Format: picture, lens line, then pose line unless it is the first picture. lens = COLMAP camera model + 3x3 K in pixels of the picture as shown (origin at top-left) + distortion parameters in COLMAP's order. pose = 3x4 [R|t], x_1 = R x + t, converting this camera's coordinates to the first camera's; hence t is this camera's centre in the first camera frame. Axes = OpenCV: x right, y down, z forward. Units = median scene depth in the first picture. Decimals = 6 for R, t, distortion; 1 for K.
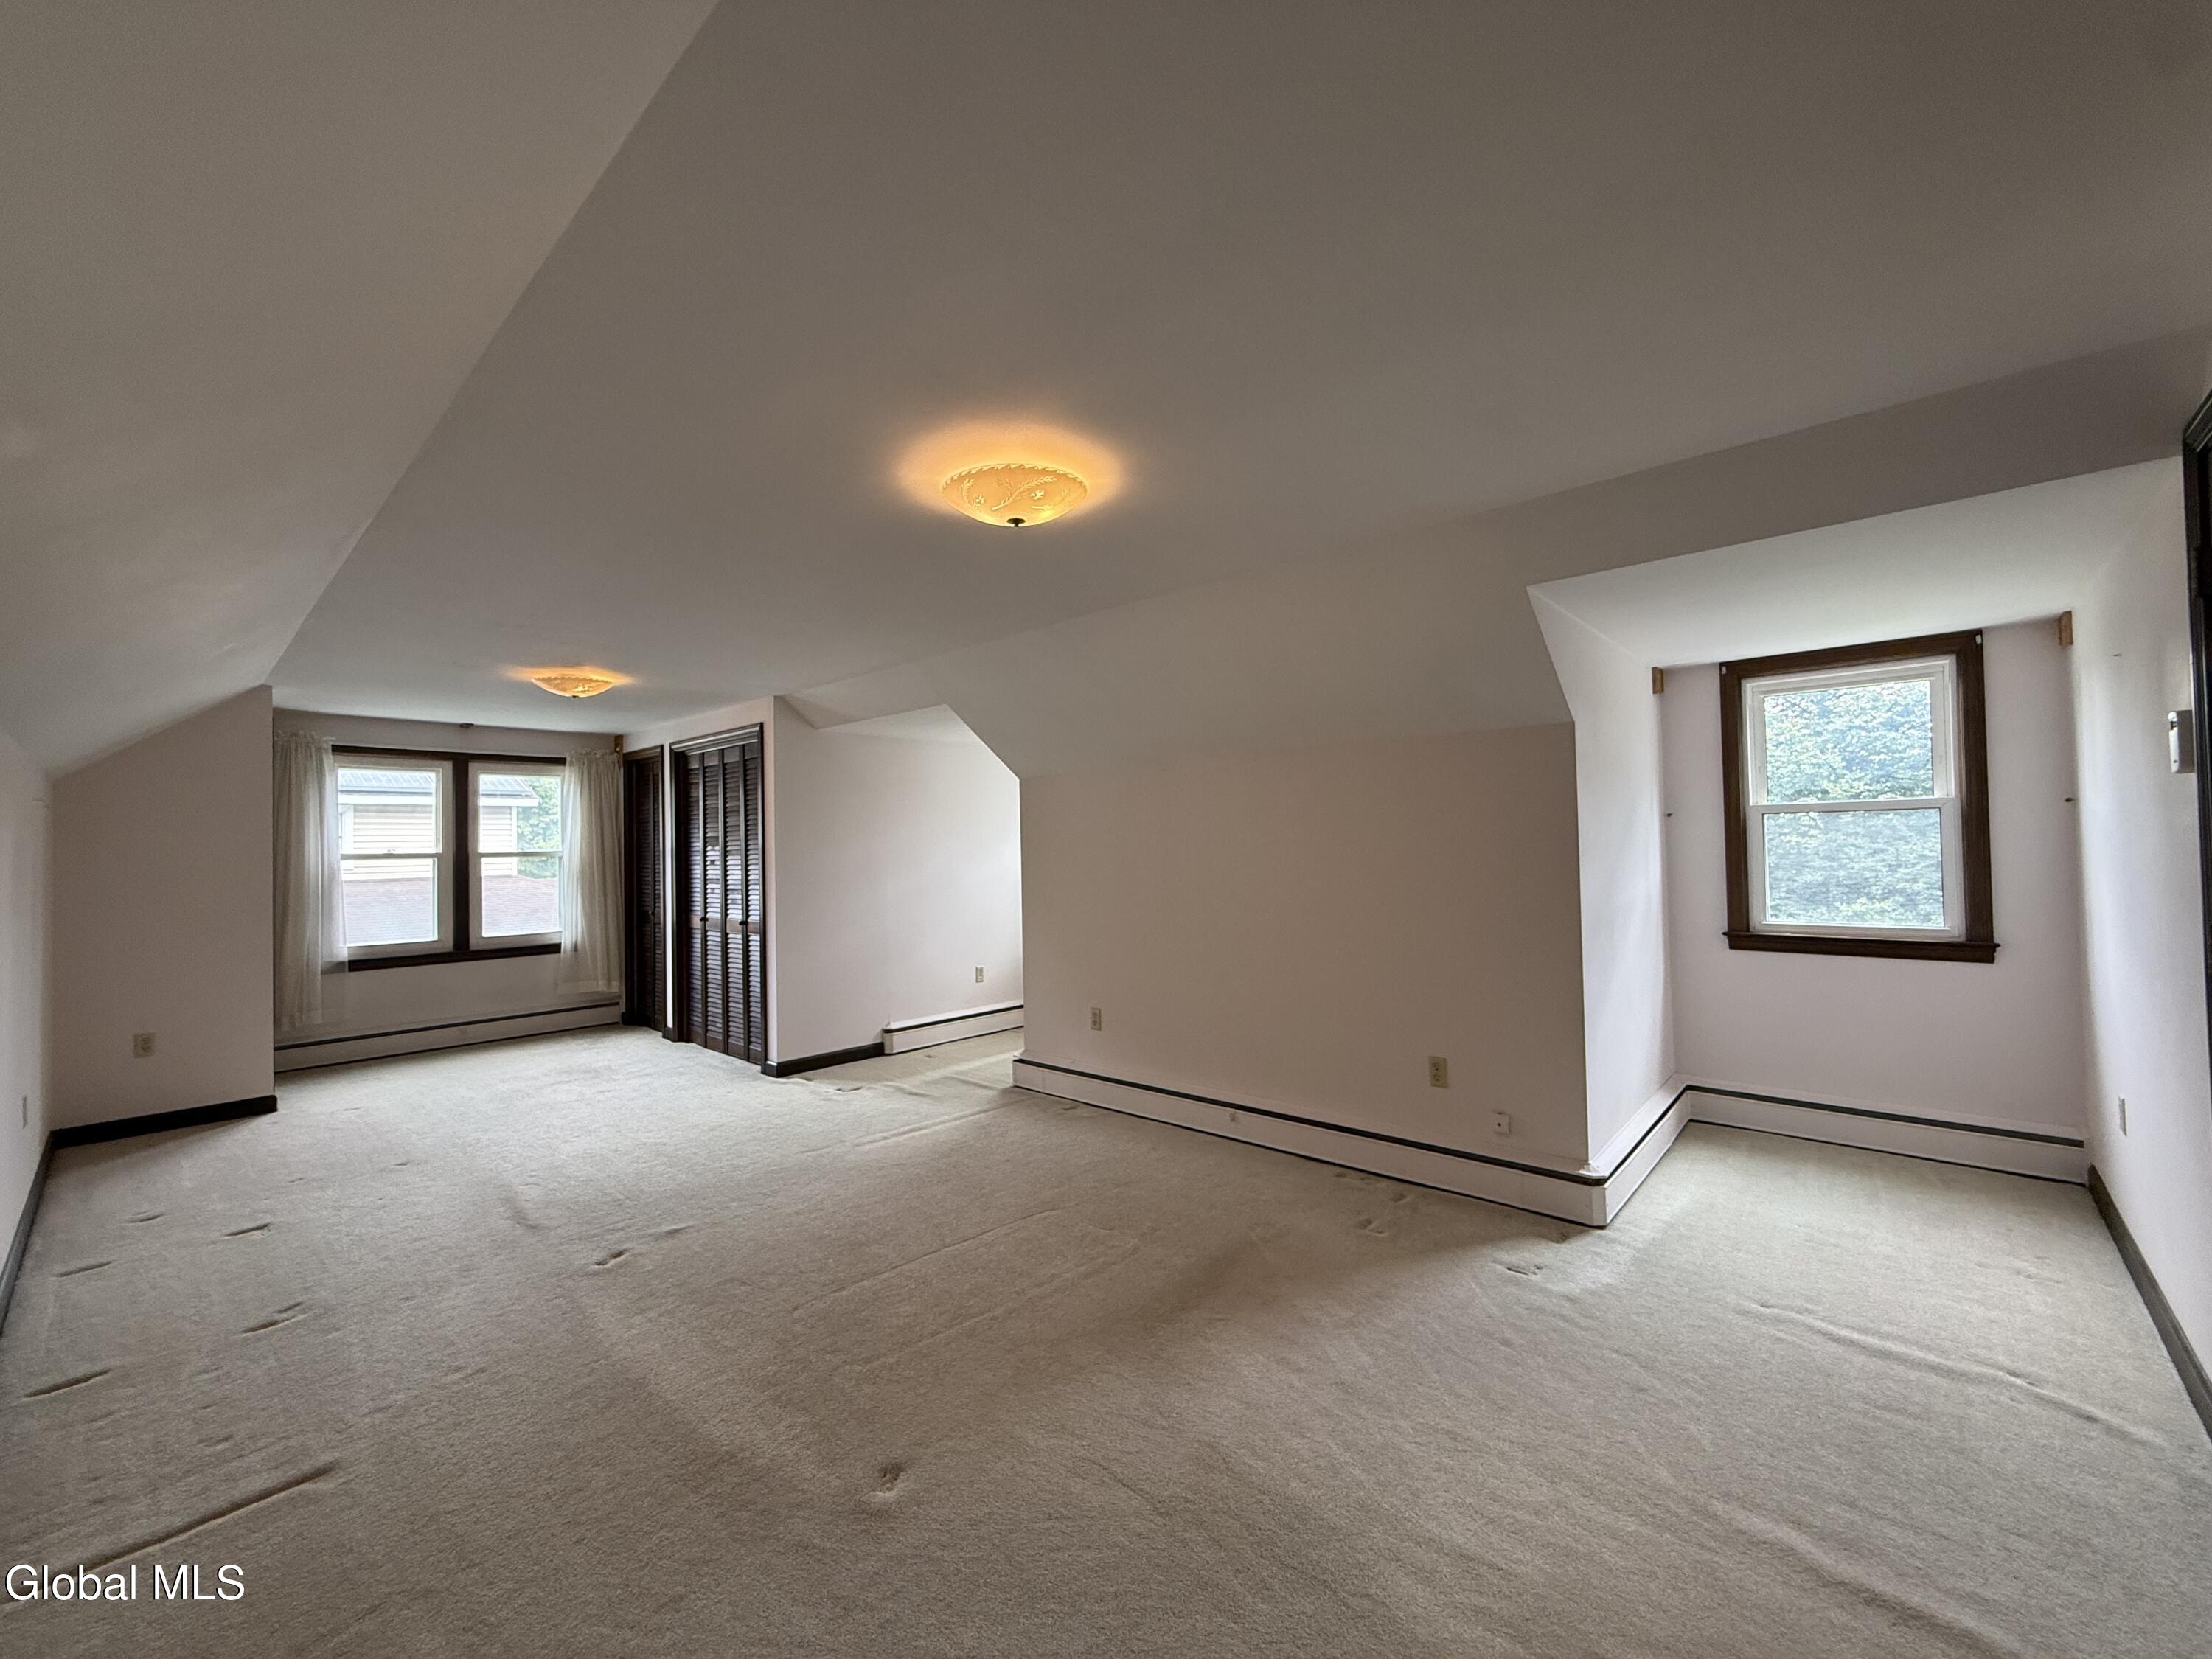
lens RADIAL K [[884.6, 0, 1097.7], [0, 884.6, 830.1], [0, 0, 1]] dist [-0.001551, -0.000118]
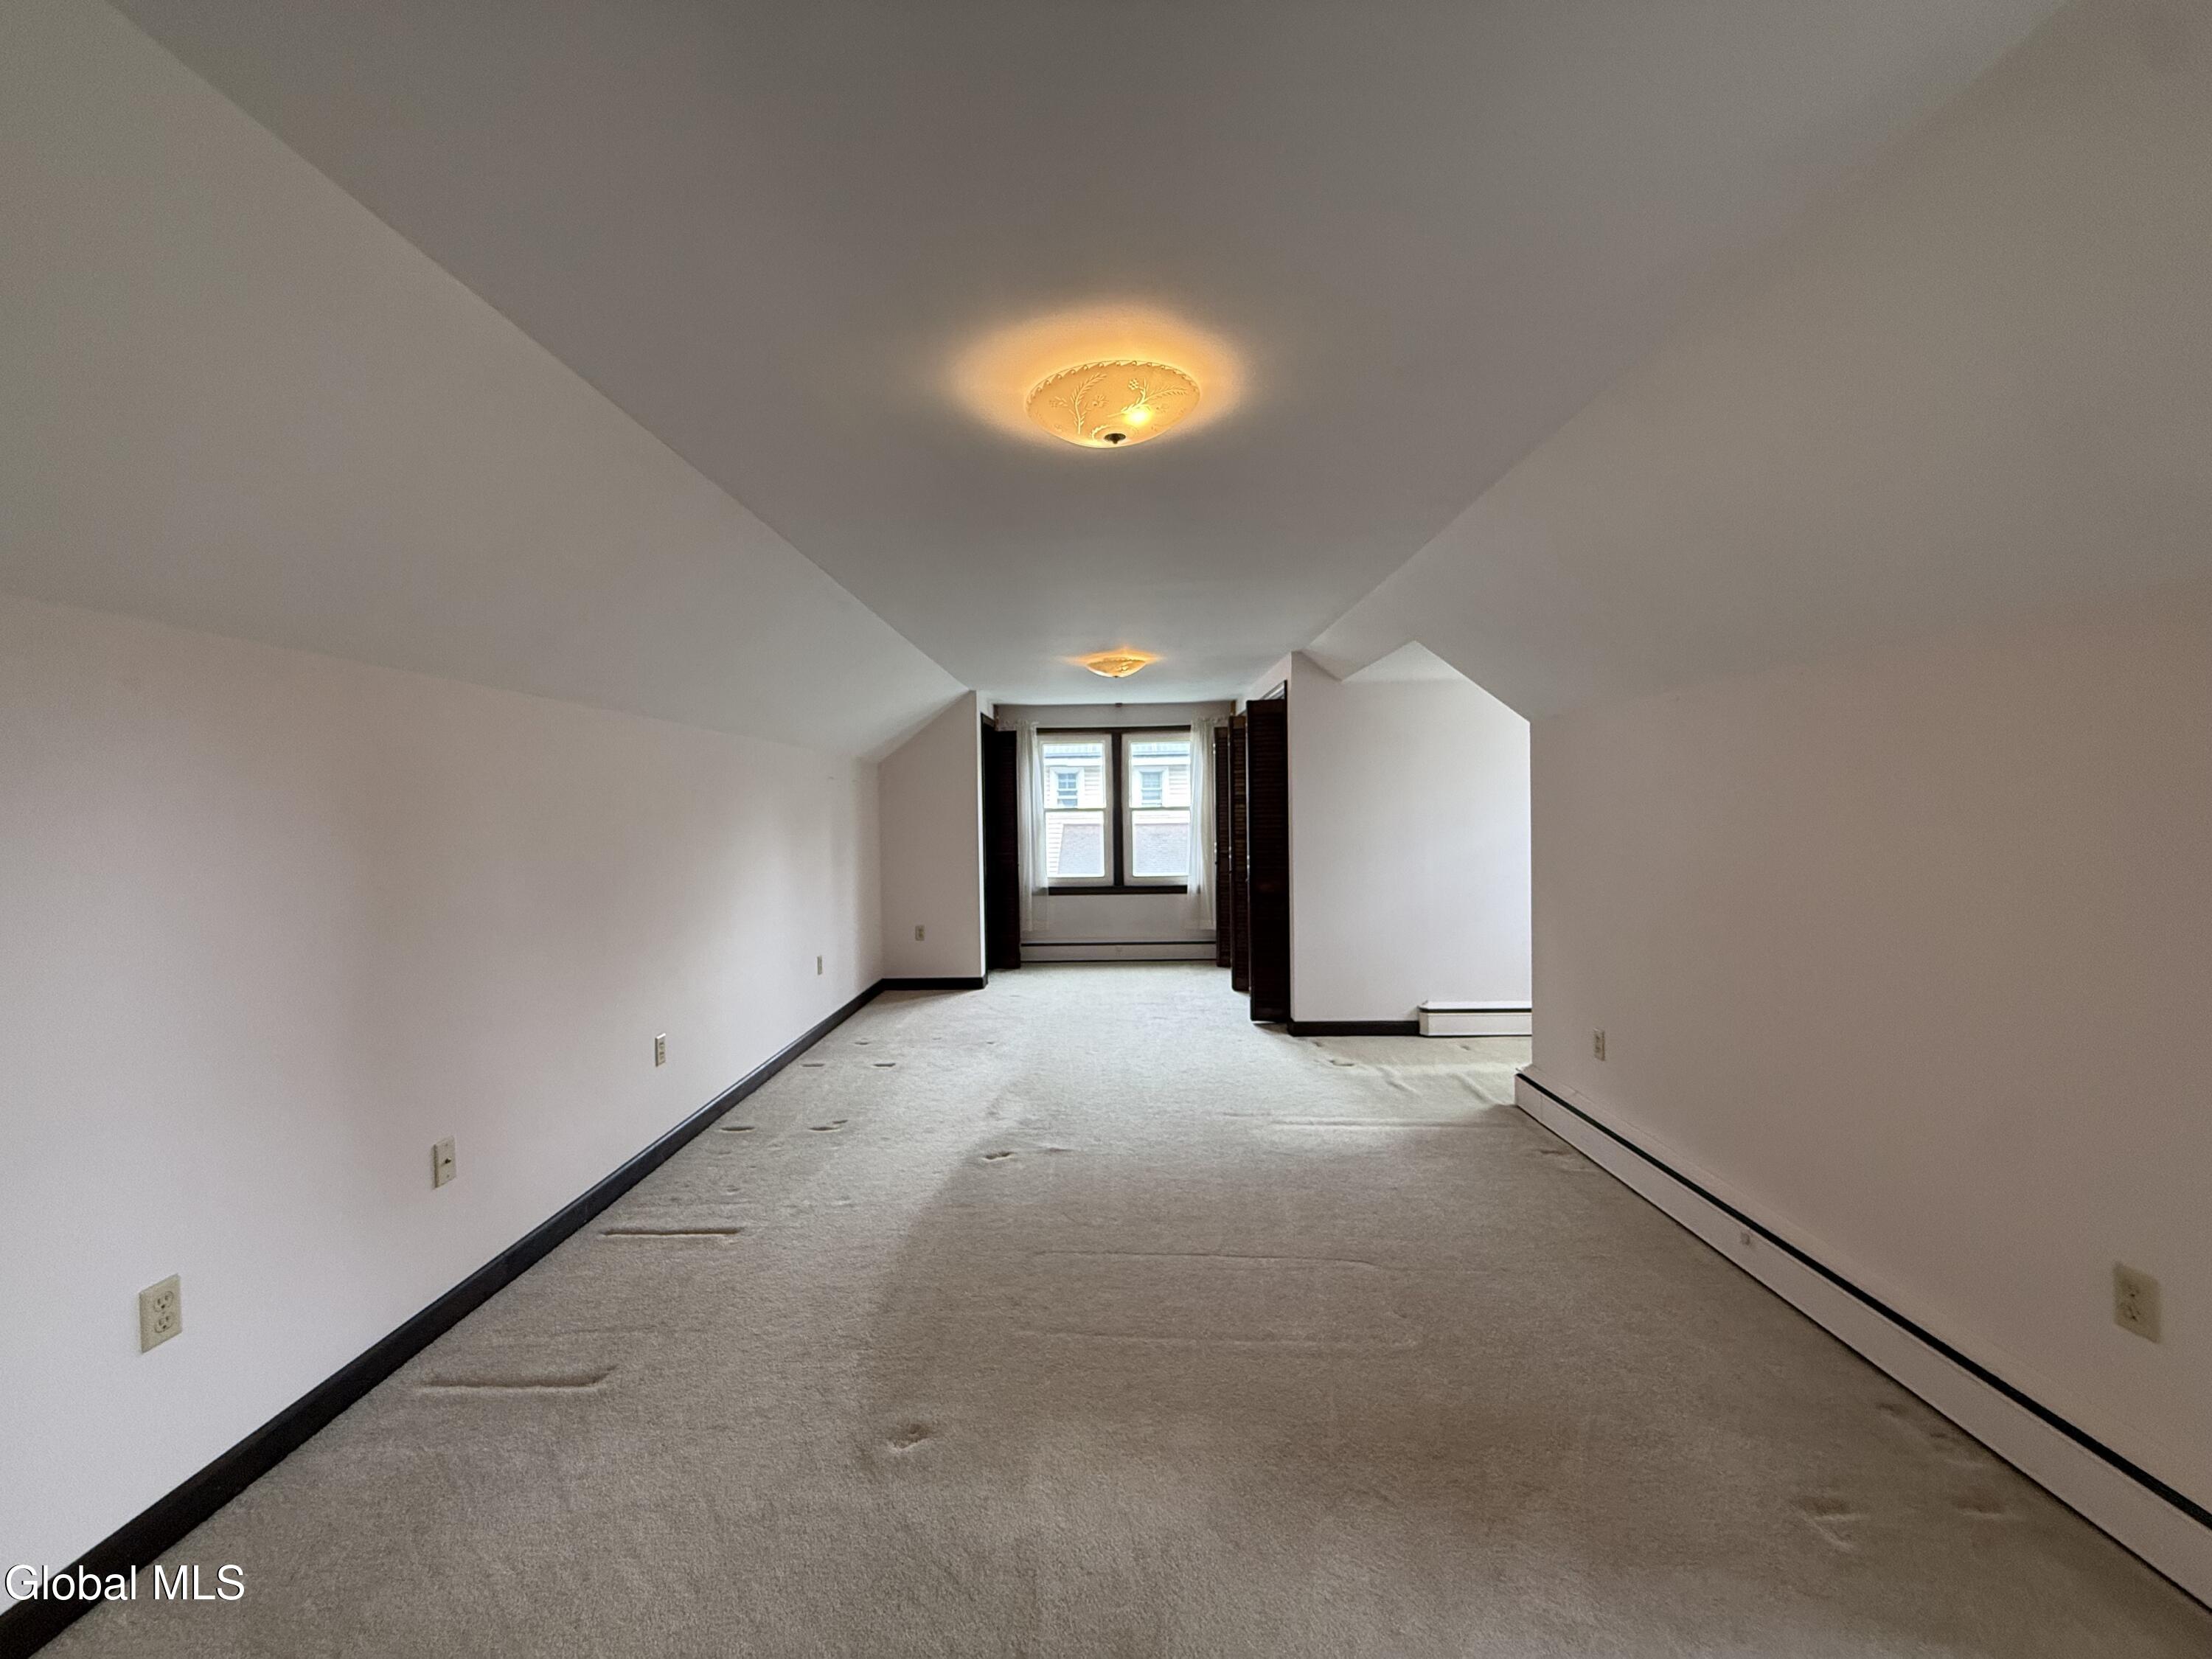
lens RADIAL K [[884.6, 0, 1097.7], [0, 884.6, 830.1], [0, 0, 1]] dist [-0.001551, -0.000118]
pose [[0.663600, 0.027030, -0.747599, 0.263518], [0.016947, 0.998547, 0.051146, -0.009642], [0.747896, -0.046610, 0.662178, 0.203763]]
